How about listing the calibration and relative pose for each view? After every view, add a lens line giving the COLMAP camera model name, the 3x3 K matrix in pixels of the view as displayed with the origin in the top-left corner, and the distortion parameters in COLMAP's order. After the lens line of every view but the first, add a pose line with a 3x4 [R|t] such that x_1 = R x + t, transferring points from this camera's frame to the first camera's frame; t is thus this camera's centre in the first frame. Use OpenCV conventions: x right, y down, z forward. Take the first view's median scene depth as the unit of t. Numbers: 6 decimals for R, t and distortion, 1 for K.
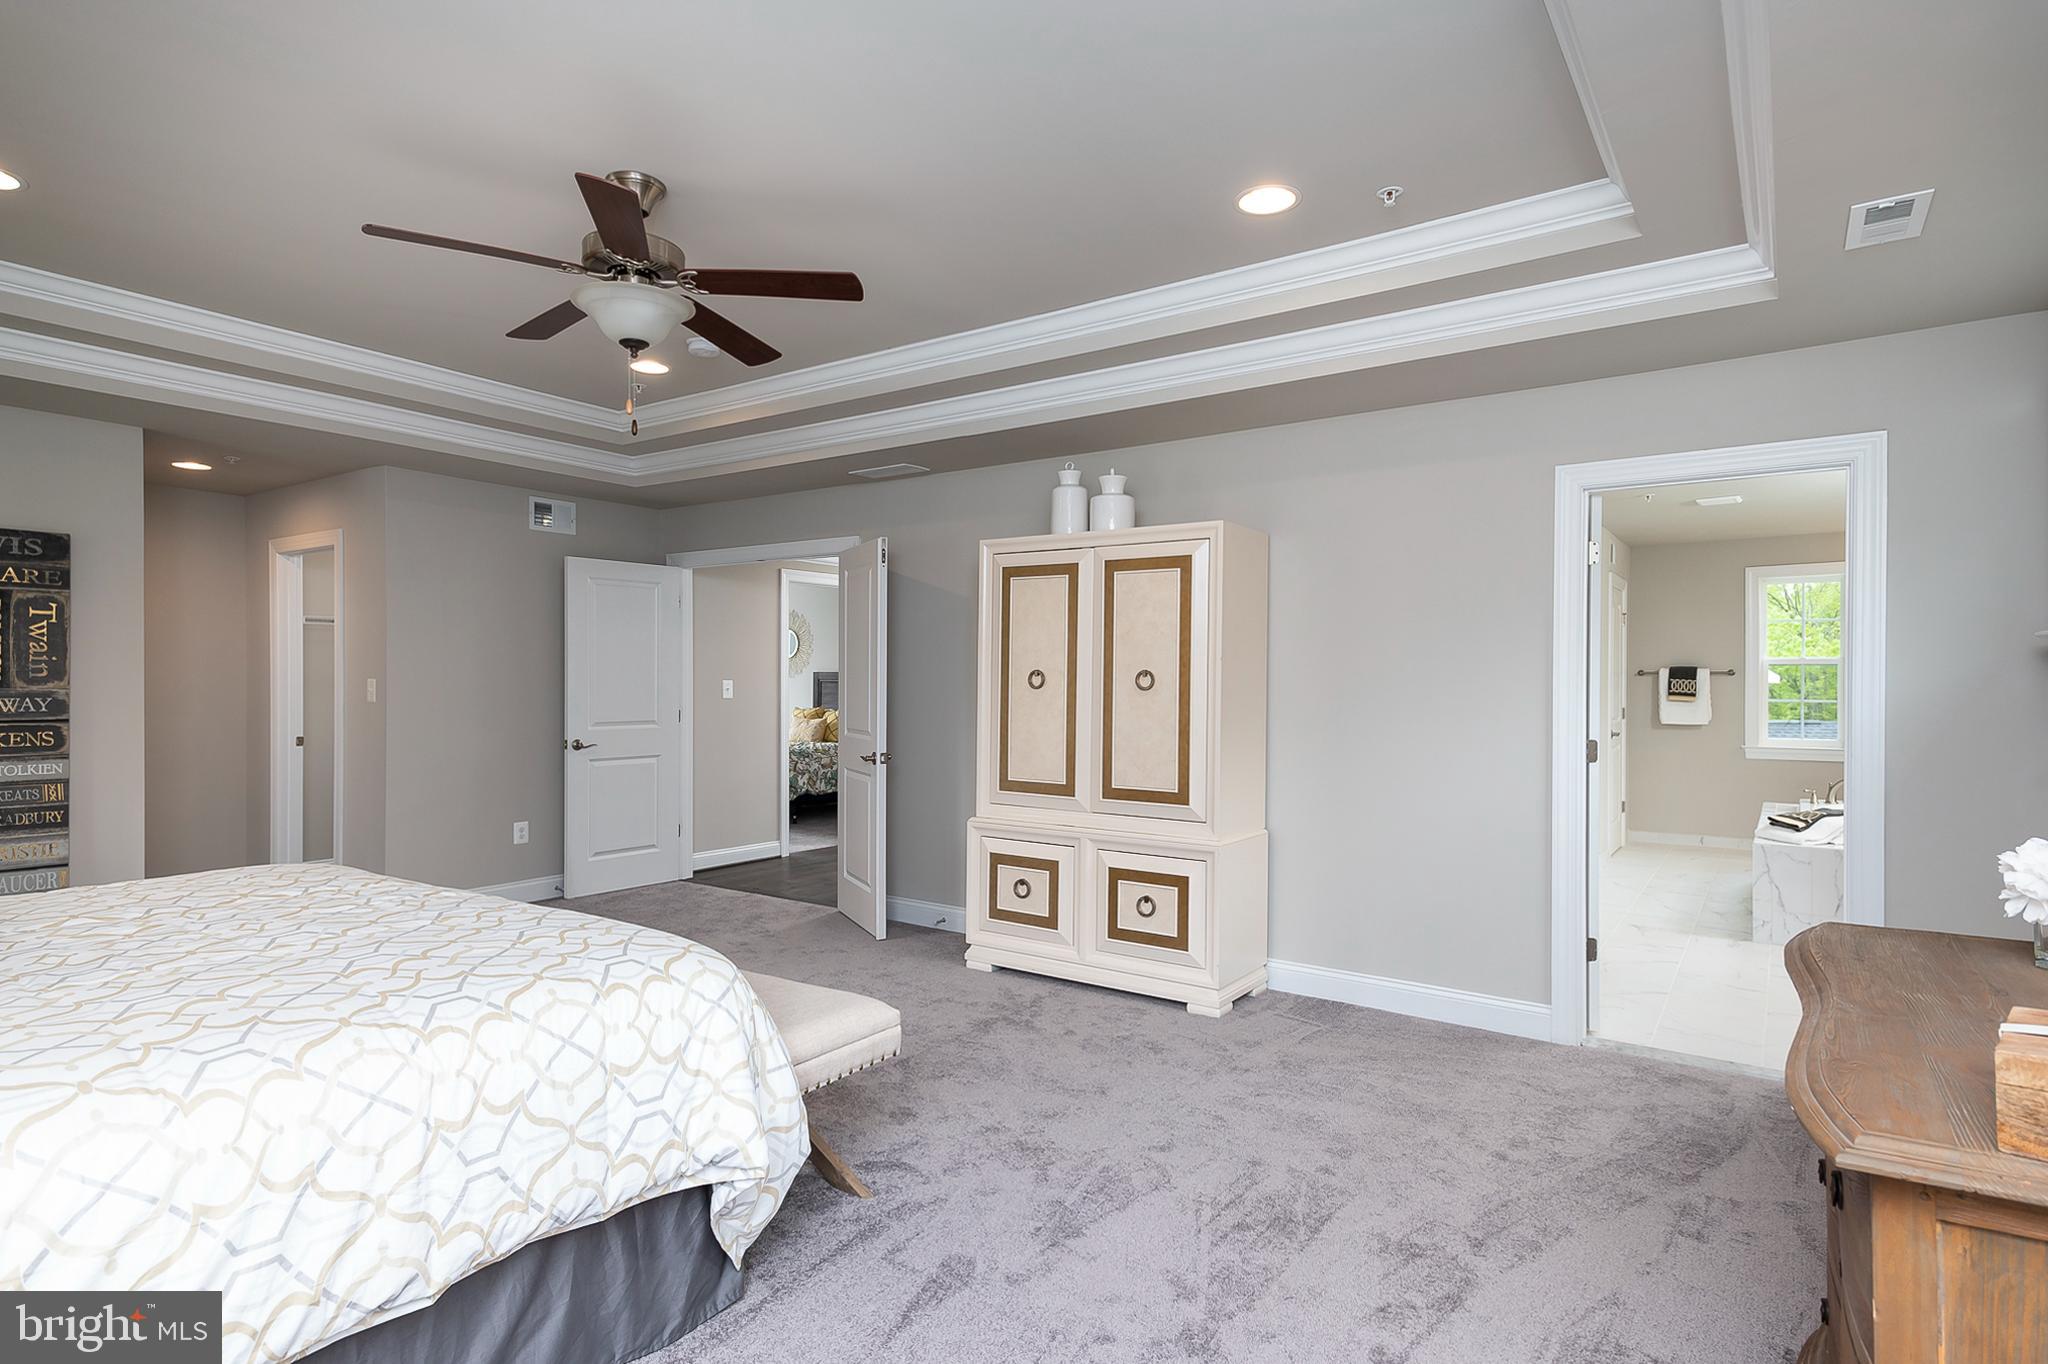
lens RADIAL K [[1070.9, 0, 1021.2], [0, 1070.9, 679.4], [0, 0, 1]] dist [0.001311, 0.000002]
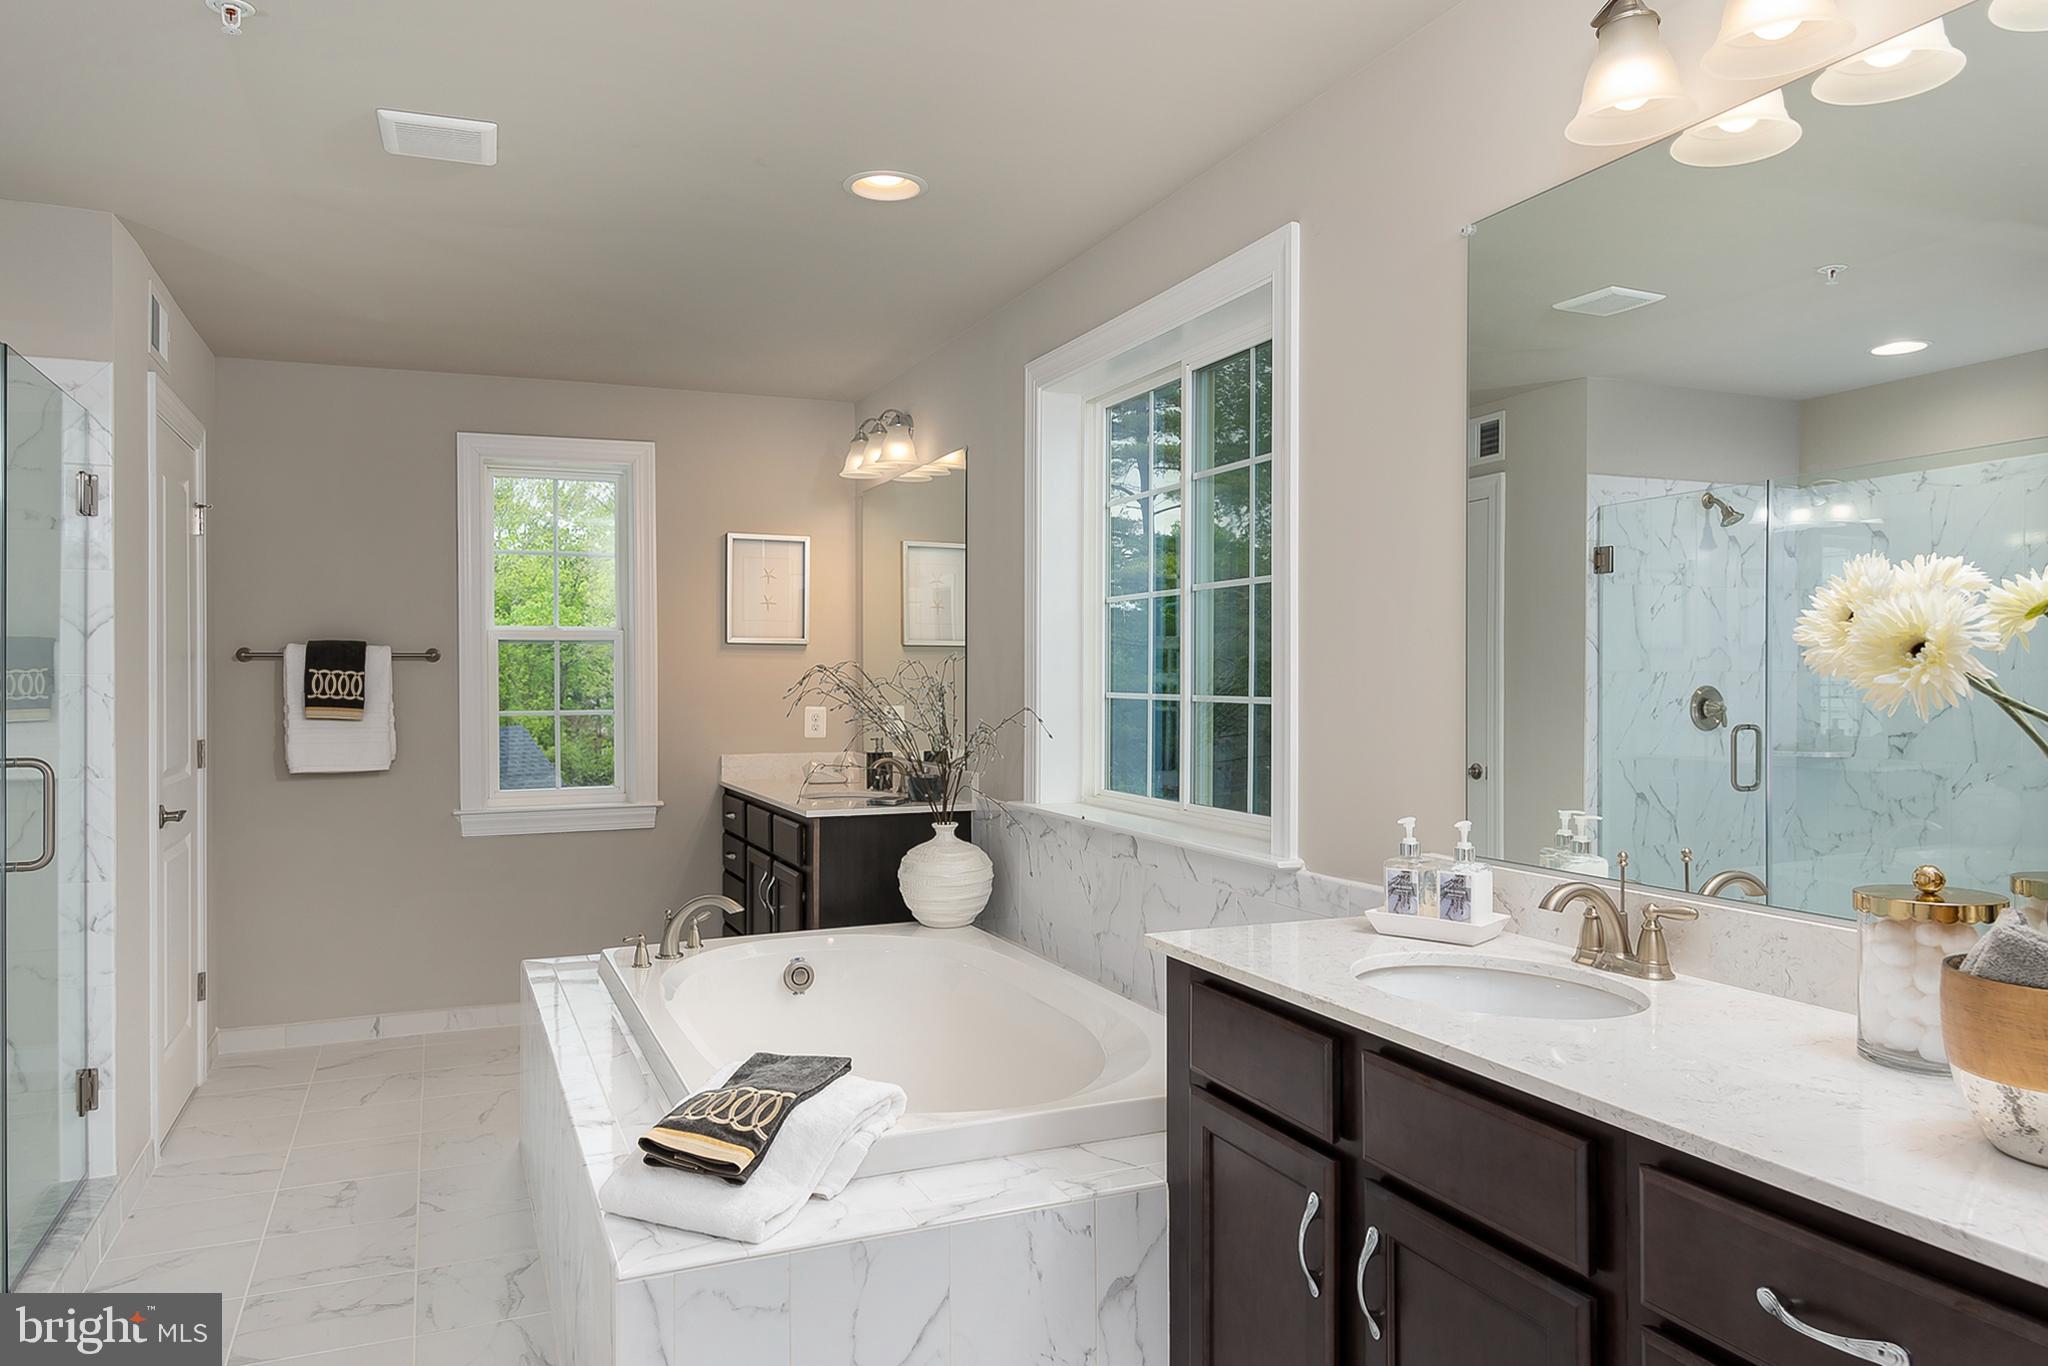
lens RADIAL K [[1430.2, 0, 1022.3], [0, 1430.2, 675.6], [0, 0, 1]] dist [-0.012945, -0.002363]
pose [[0.526960, -0.005834, 0.849870, 0.269006], [0.000091, 0.999977, 0.006808, -0.001582], [-0.849890, -0.003510, 0.526949, 0.453174]]
